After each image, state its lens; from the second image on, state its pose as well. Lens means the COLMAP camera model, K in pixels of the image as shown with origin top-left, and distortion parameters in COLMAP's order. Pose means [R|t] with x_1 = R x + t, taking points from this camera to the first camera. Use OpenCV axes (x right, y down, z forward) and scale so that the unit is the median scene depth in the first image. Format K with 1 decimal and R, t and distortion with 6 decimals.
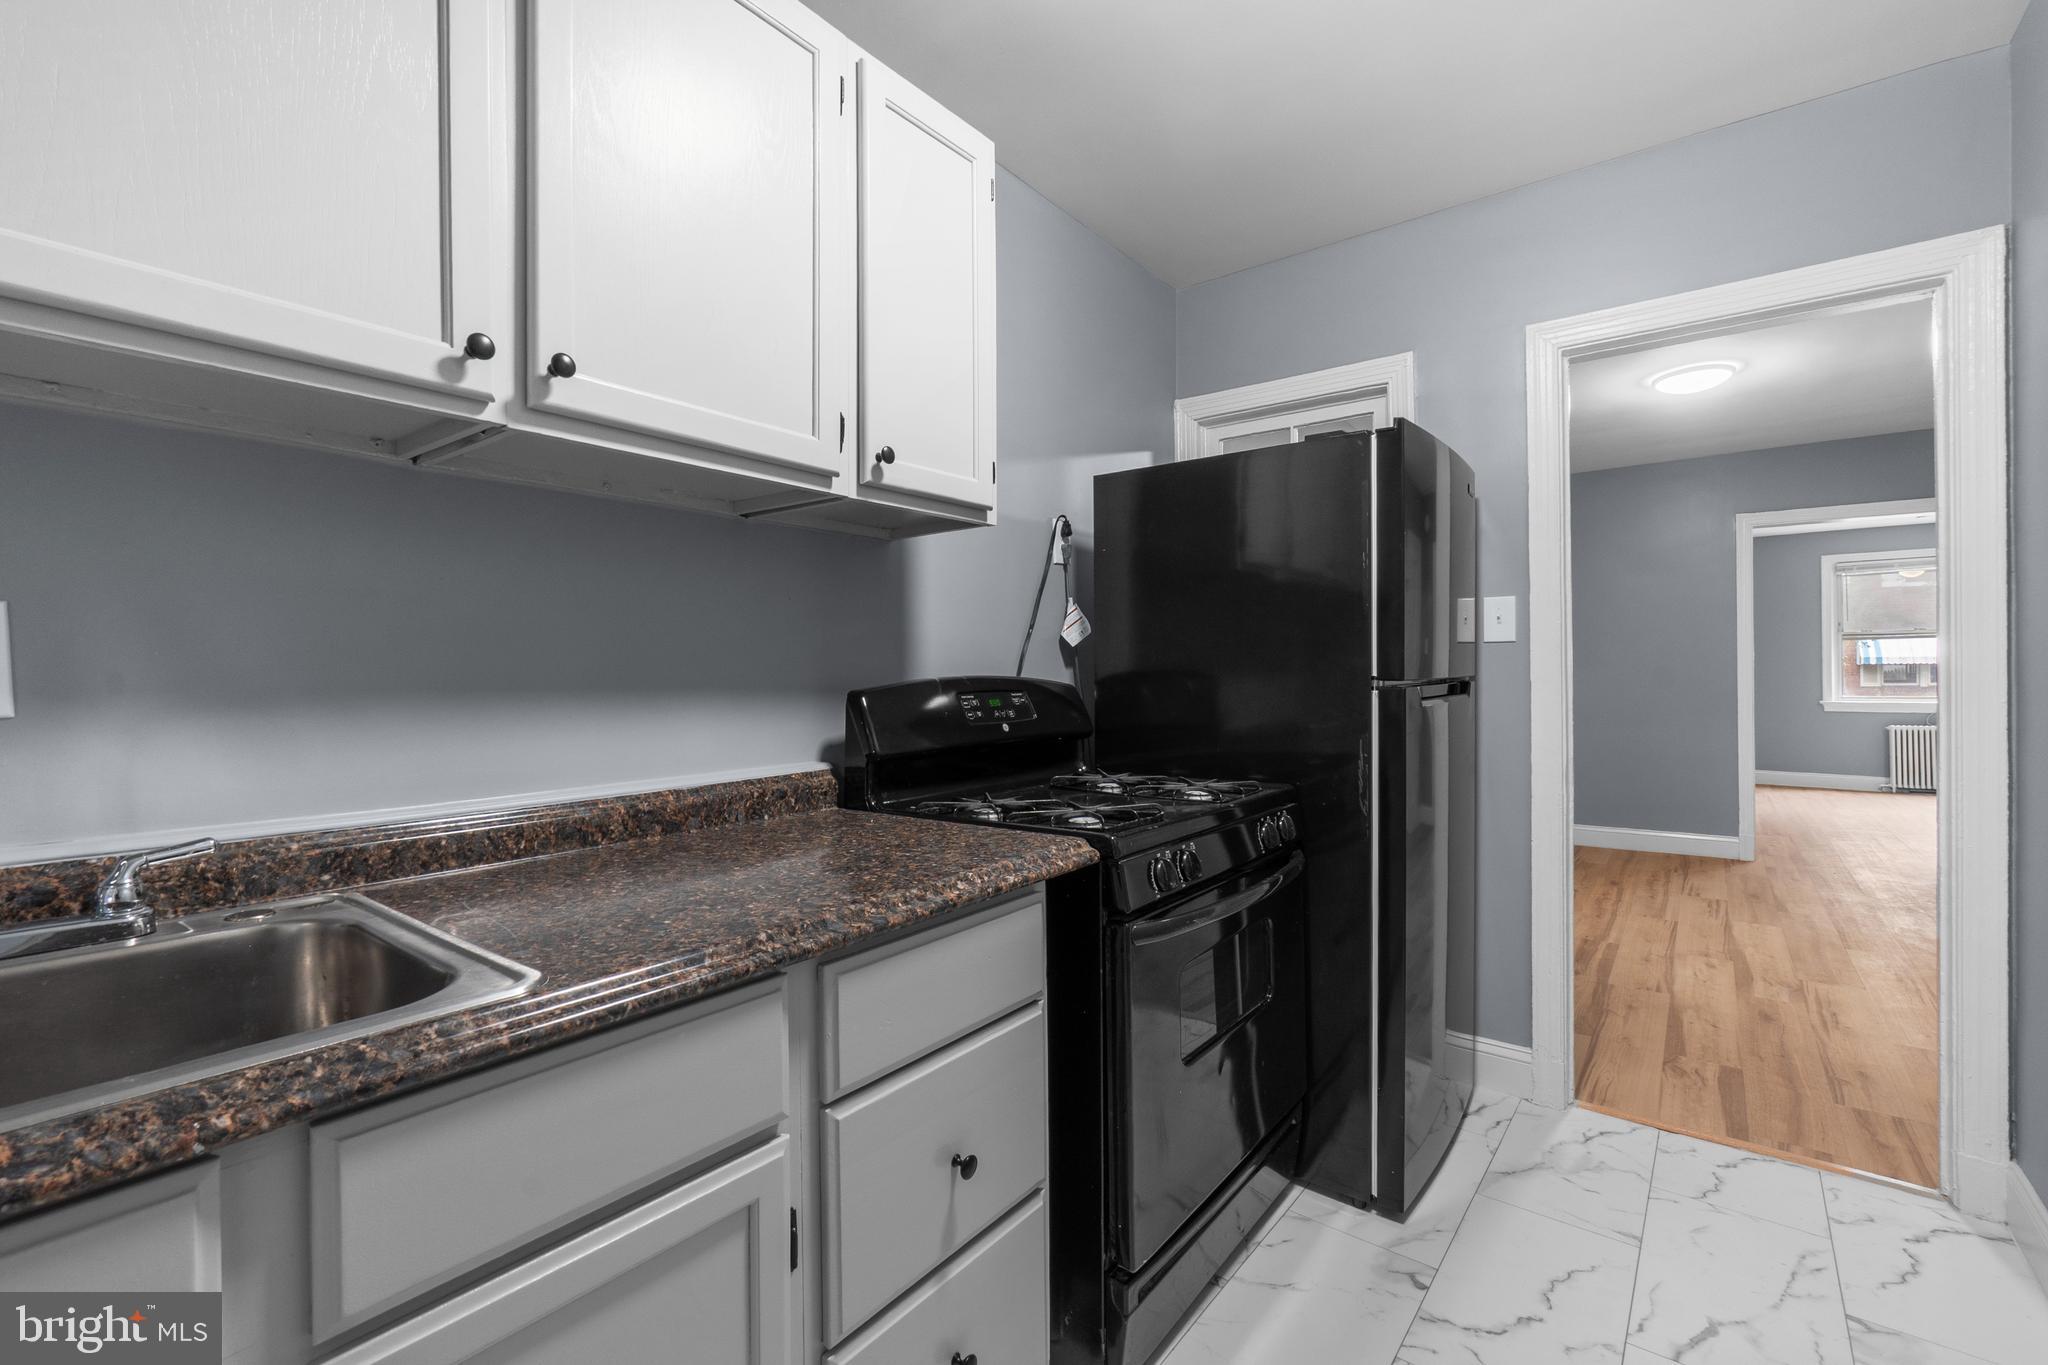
lens RADIAL K [[879.4, 0, 1019.3], [0, 879.4, 675.2], [0, 0, 1]] dist [-0.006414, 0.003785]
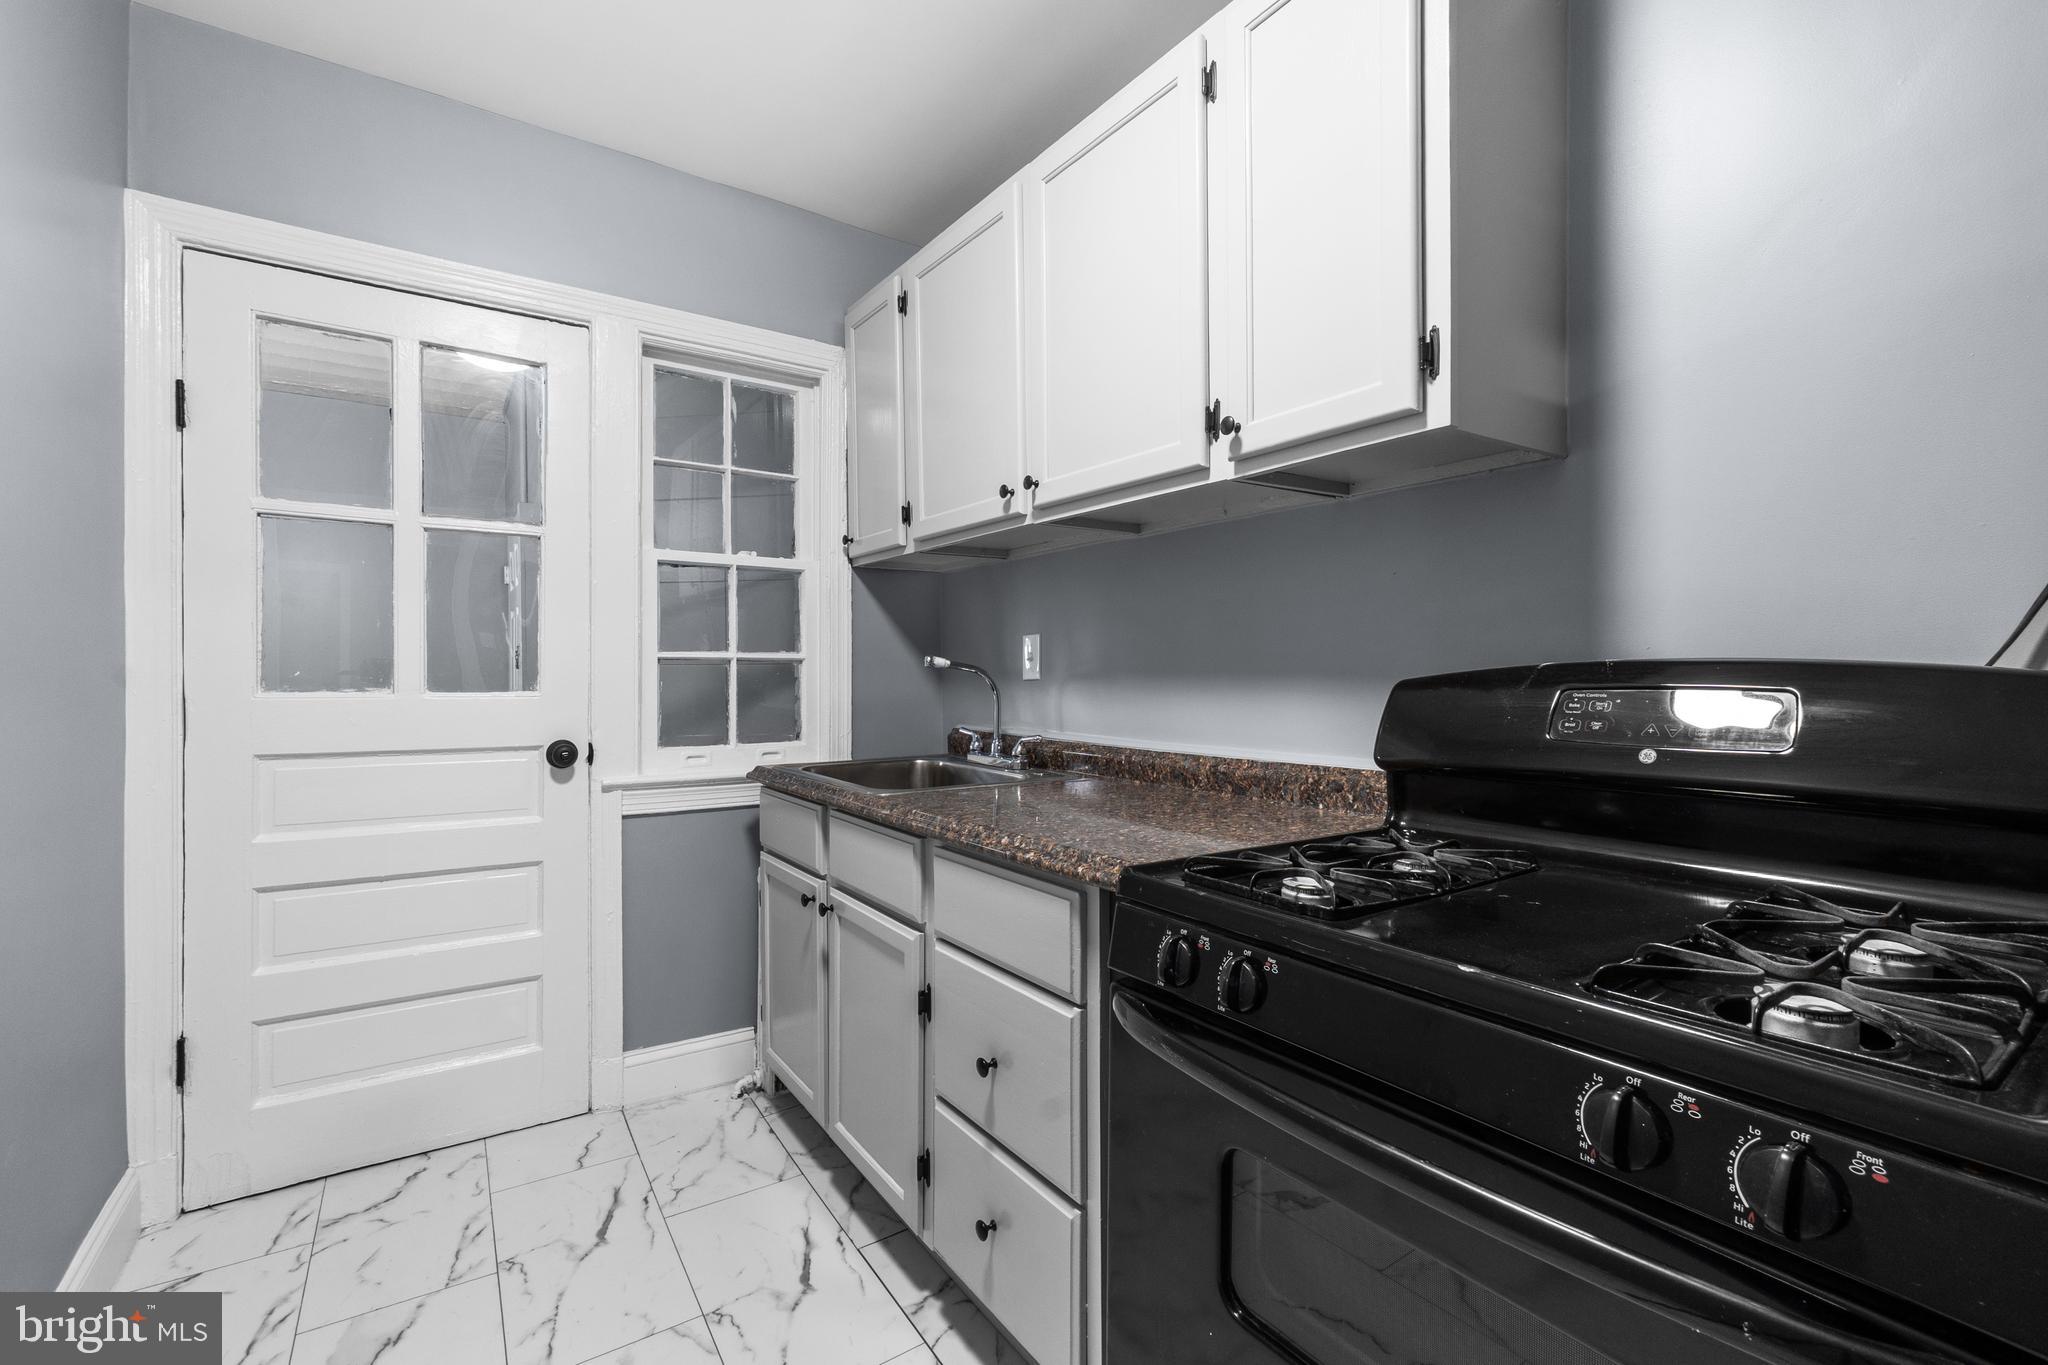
lens RADIAL K [[882.2, 0, 1019.9], [0, 882.2, 683.3], [0, 0, 1]] dist [-0.005309, 0.000310]
pose [[-0.294977, 0.016210, -0.955367, 0.807760], [-0.000422, 0.999854, 0.017095, 0.008896], [0.955504, 0.005446, -0.294927, 1.049002]]
